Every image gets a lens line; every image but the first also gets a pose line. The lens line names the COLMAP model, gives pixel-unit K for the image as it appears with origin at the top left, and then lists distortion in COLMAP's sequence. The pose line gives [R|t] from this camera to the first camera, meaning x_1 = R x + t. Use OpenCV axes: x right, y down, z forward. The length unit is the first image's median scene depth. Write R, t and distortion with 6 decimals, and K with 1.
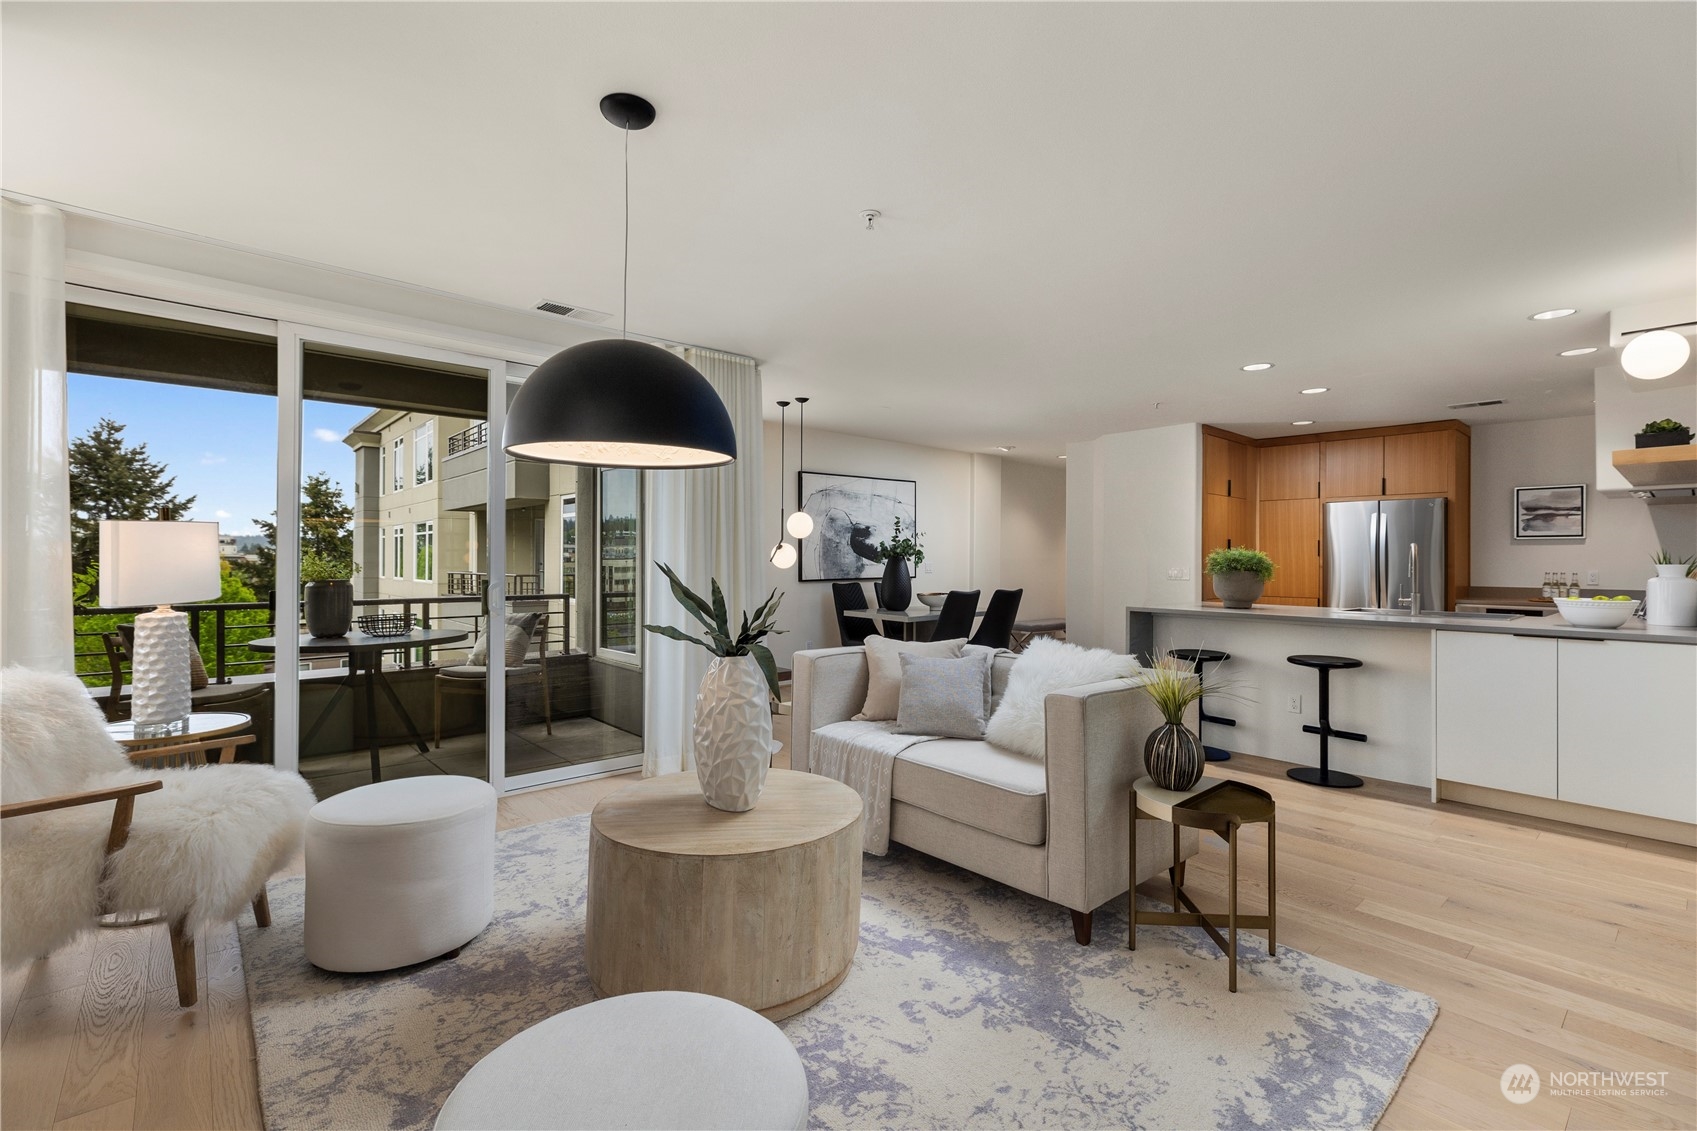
lens RADIAL K [[756.1, 0, 854.7], [0, 756.1, 556.9], [0, 0, 1]] dist [0.002391, 0.000199]
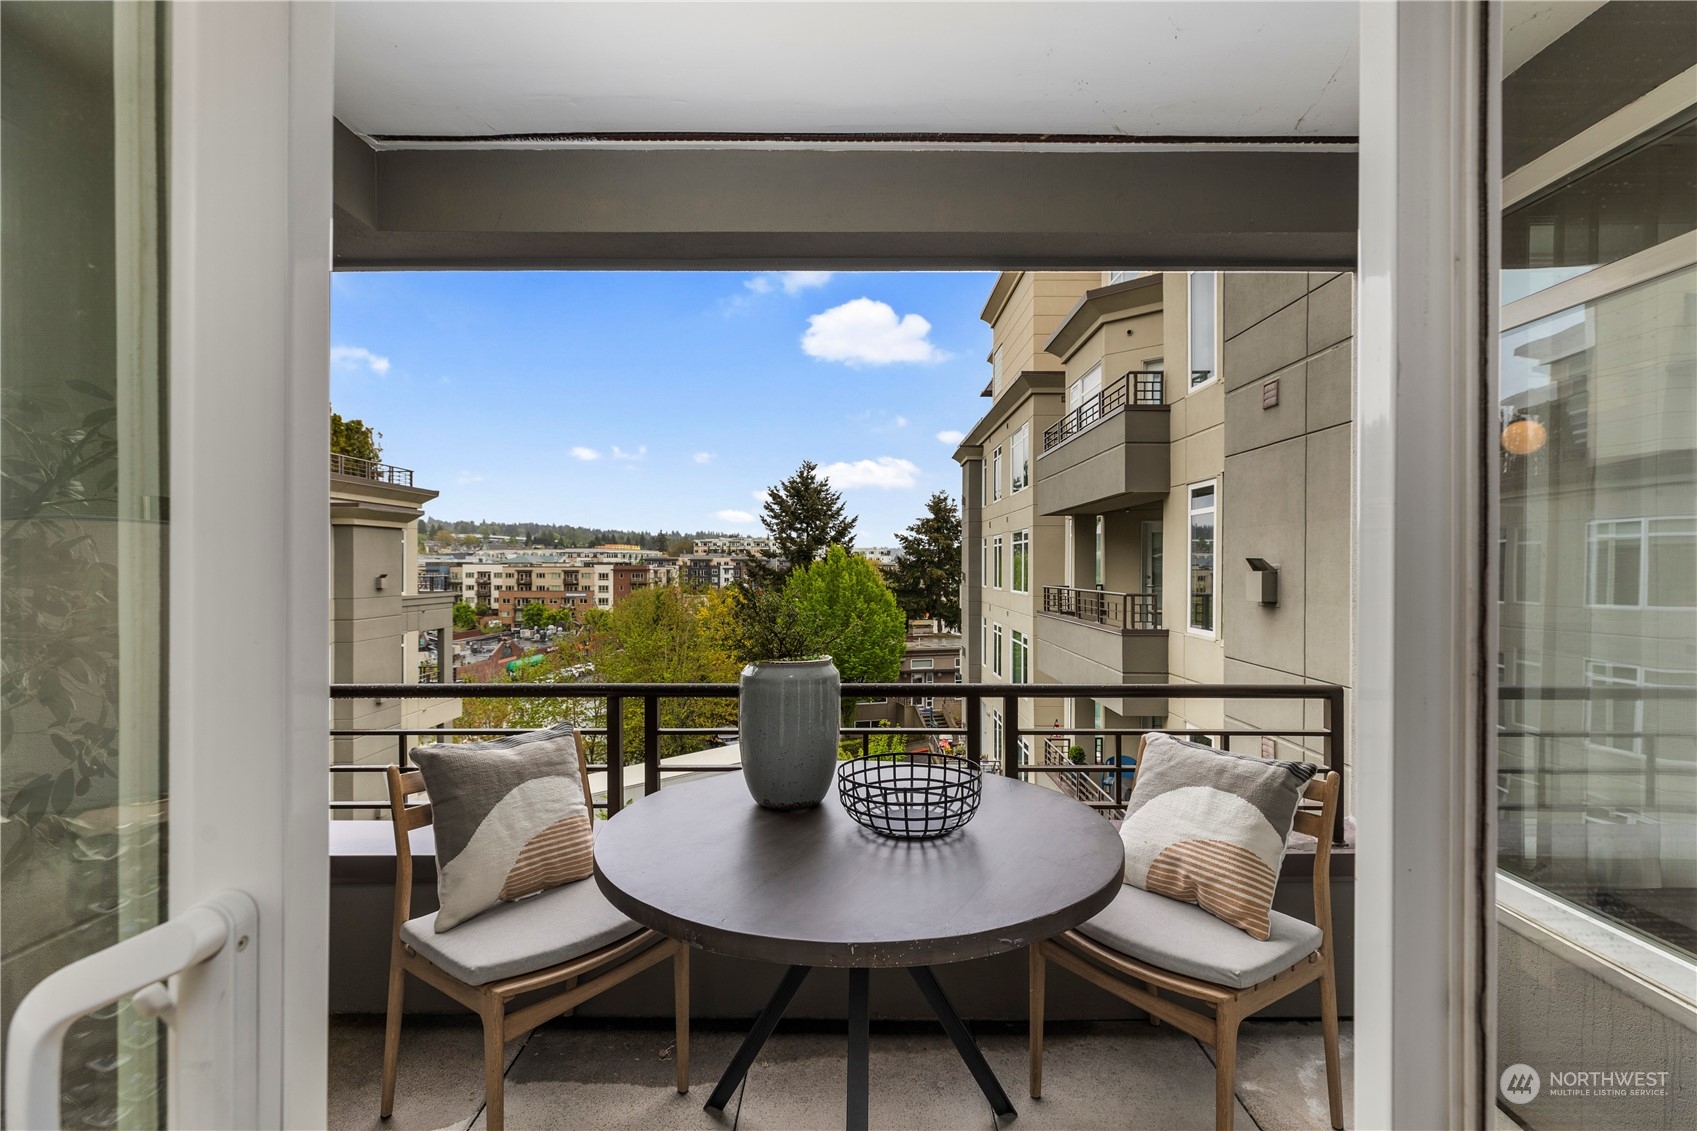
lens RADIAL K [[762.2, 0, 861.0], [0, 762.2, 567.5], [0, 0, 1]] dist [-0.002594, -0.000036]
pose [[0.748321, -0.000006, -0.663337, -0.277212], [0.003147, 0.999989, 0.003541, -0.012597], [0.663330, -0.004737, 0.748312, 0.499993]]
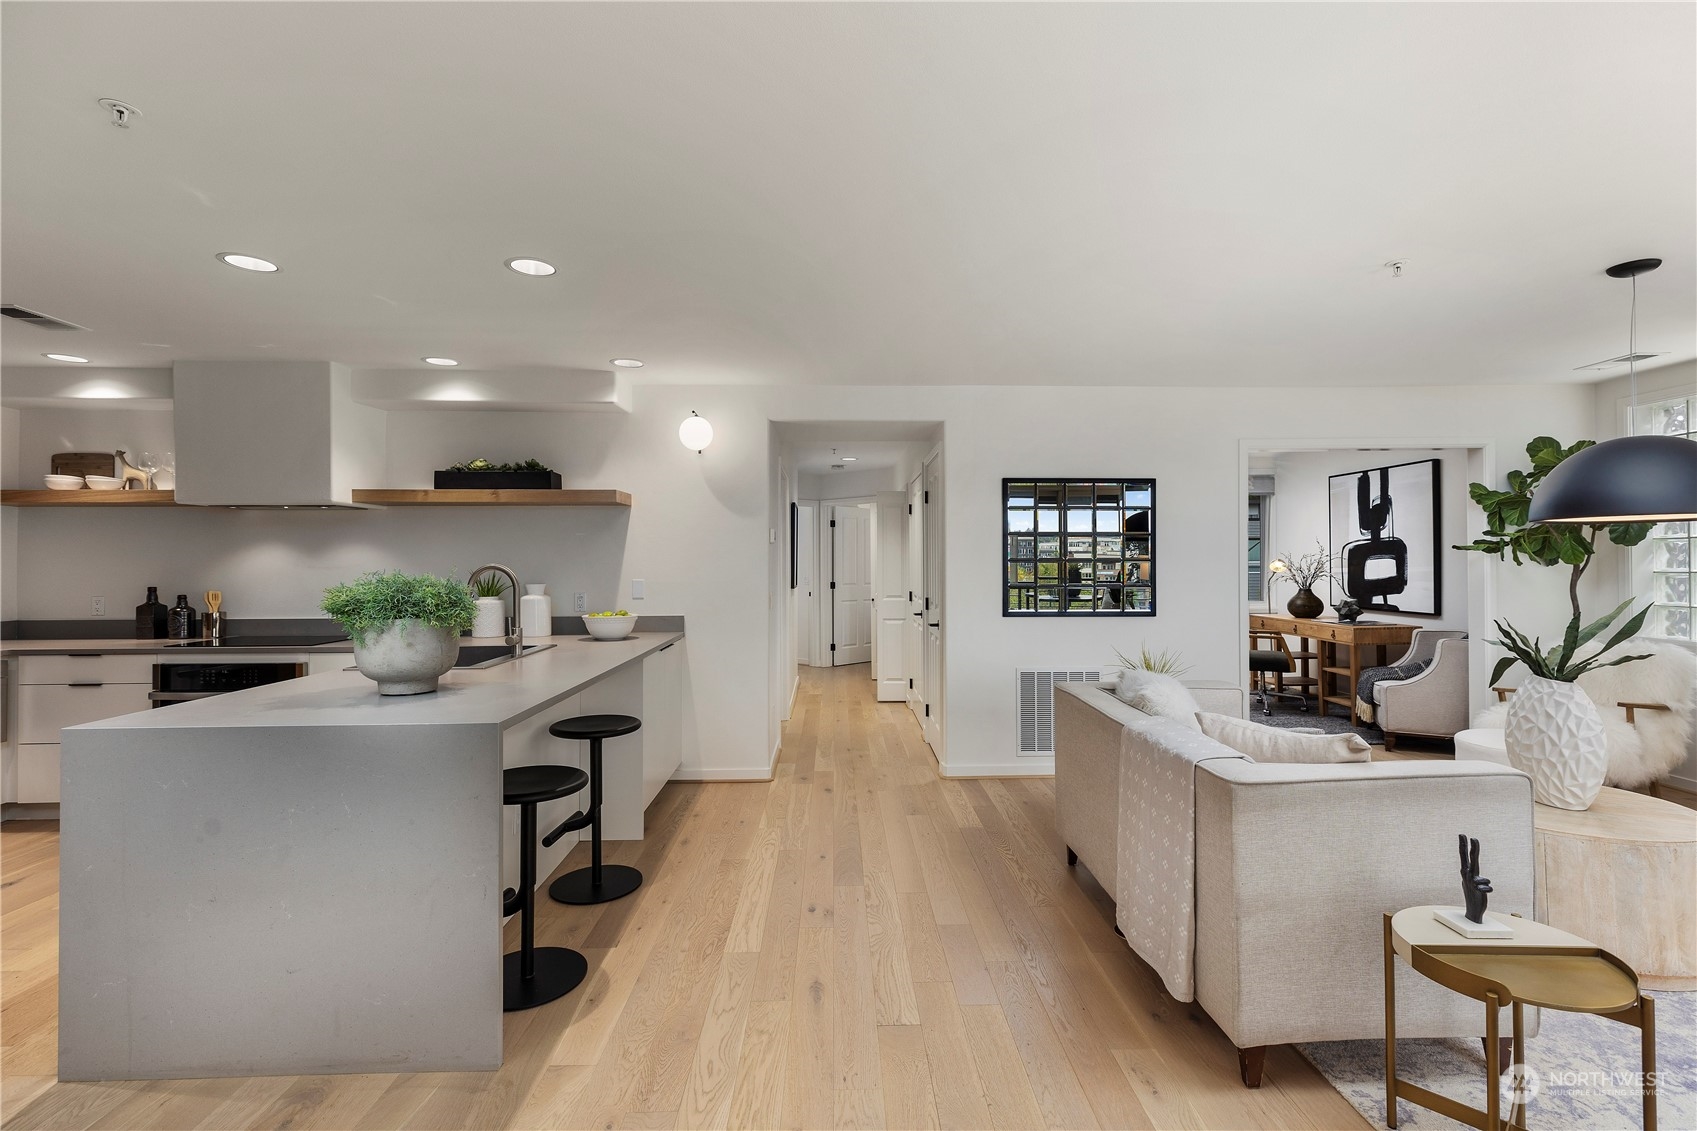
lens RADIAL K [[756.1, 0, 854.7], [0, 756.1, 556.9], [0, 0, 1]] dist [0.002391, 0.000199]
pose [[-0.768345, 0.001360, 0.640034, -0.029737], [-0.003713, 0.999971, -0.006582, -0.015611], [-0.640025, -0.007433, -0.768318, 0.936964]]
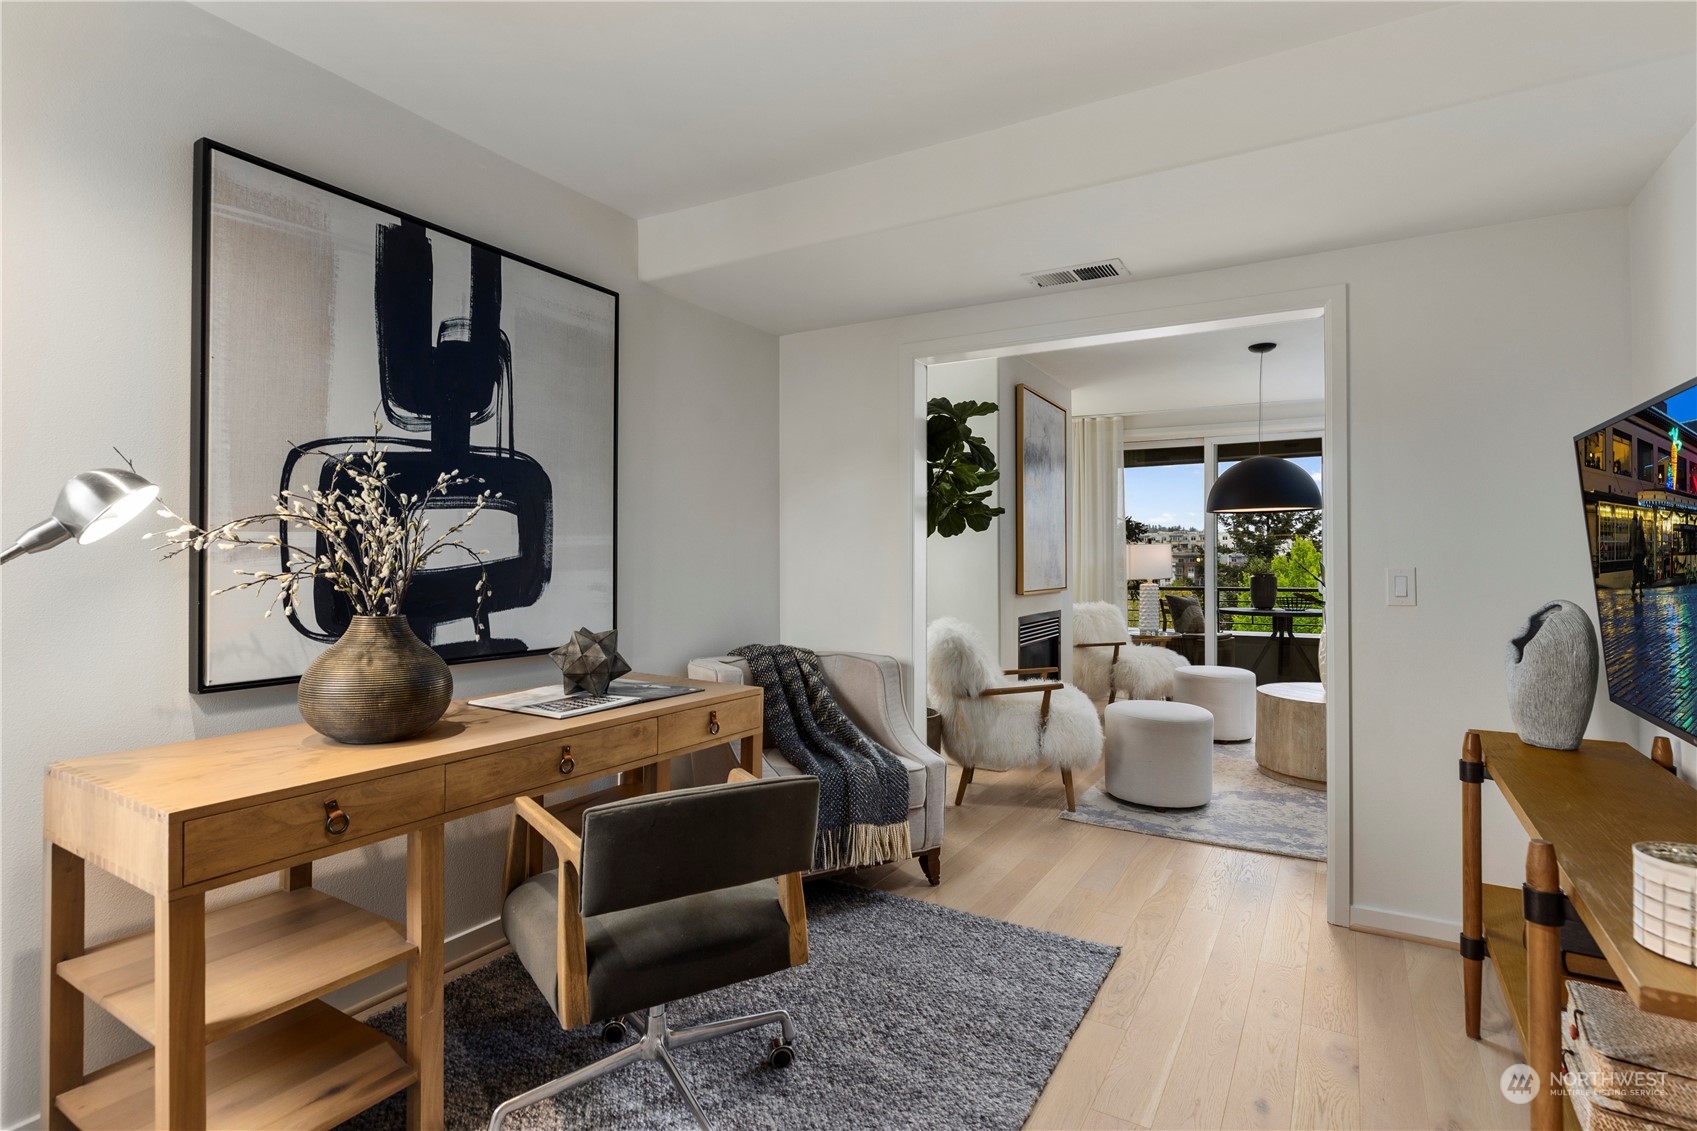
lens RADIAL K [[829.6, 0, 852.8], [0, 829.6, 556.2], [0, 0, 1]] dist [0.000048, -0.011915]
pose [[0.305961, -0.010773, -0.951983, 0.490652], [0.005111, 0.999940, -0.009673, 0.004082], [0.952030, -0.001906, 0.305998, -0.253883]]
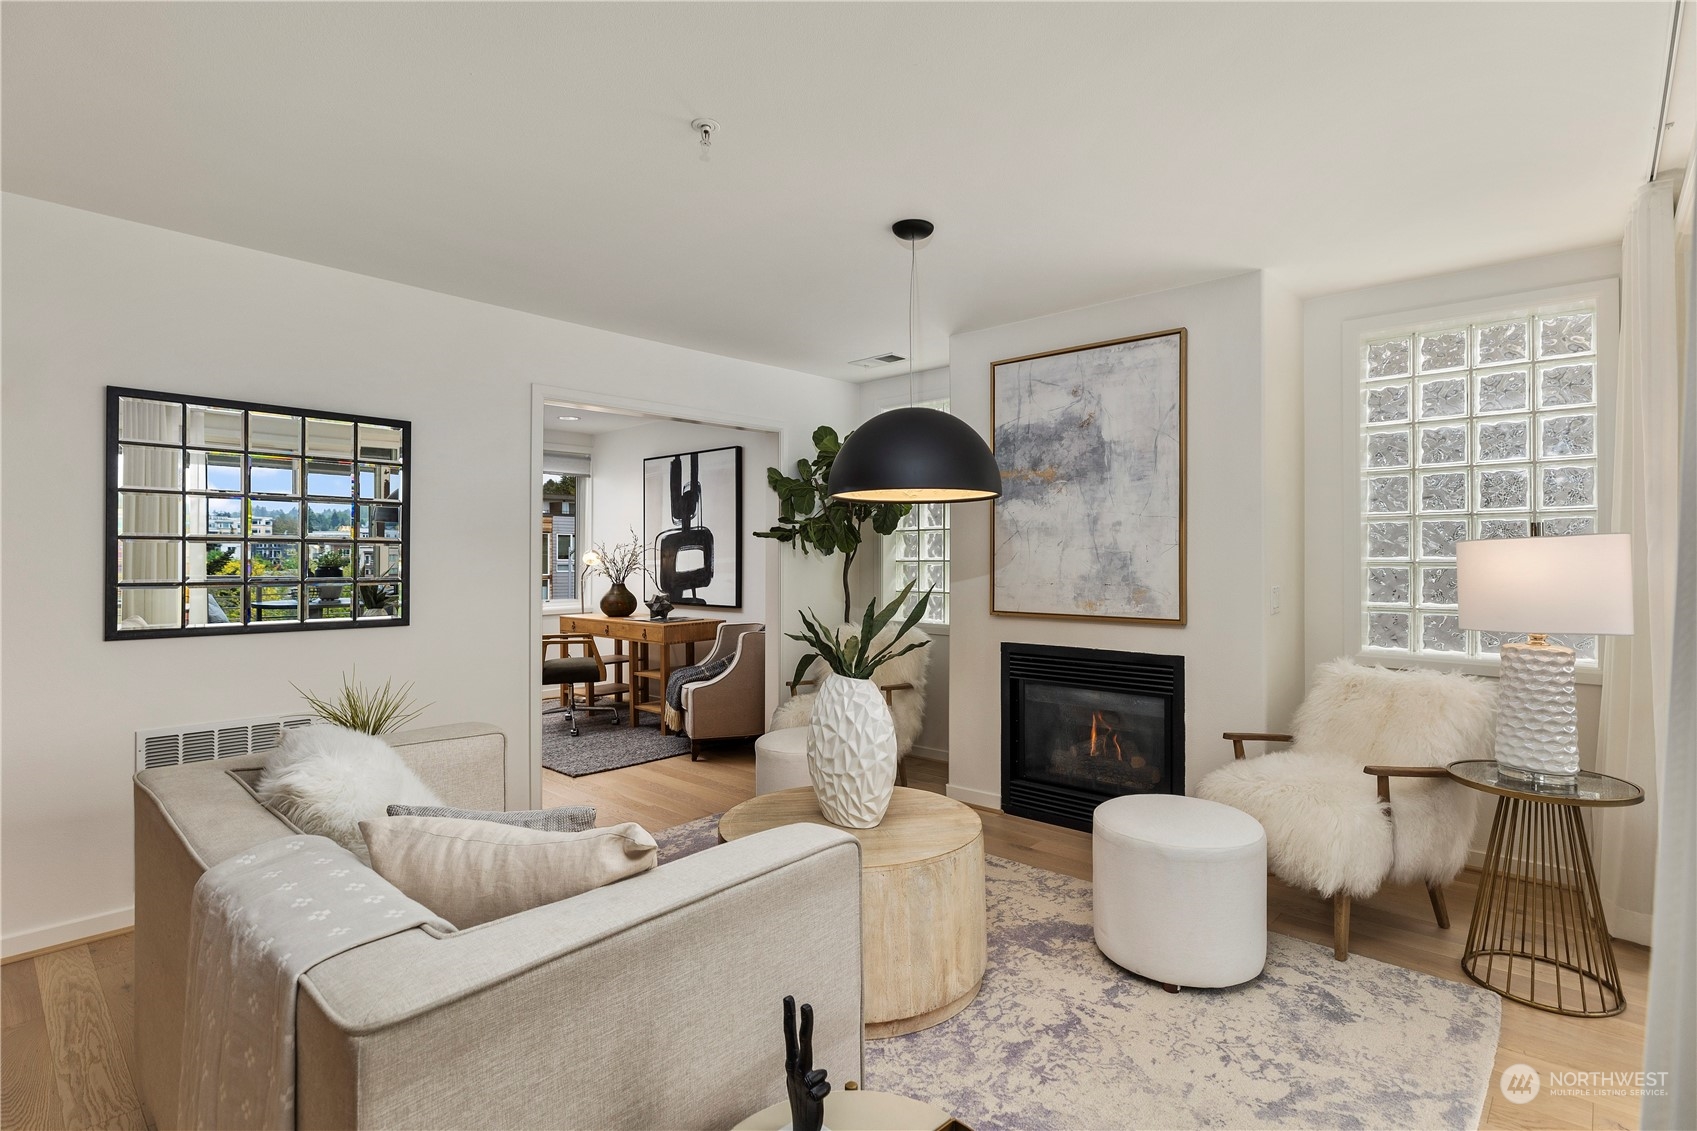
lens RADIAL K [[829.6, 0, 852.8], [0, 829.6, 556.2], [0, 0, 1]] dist [0.000048, -0.011915]
pose [[-0.994818, -0.006586, -0.101457, -0.018674], [-0.005647, 0.999938, -0.009546, -0.005434], [0.101514, -0.008924, -0.994794, 0.757860]]
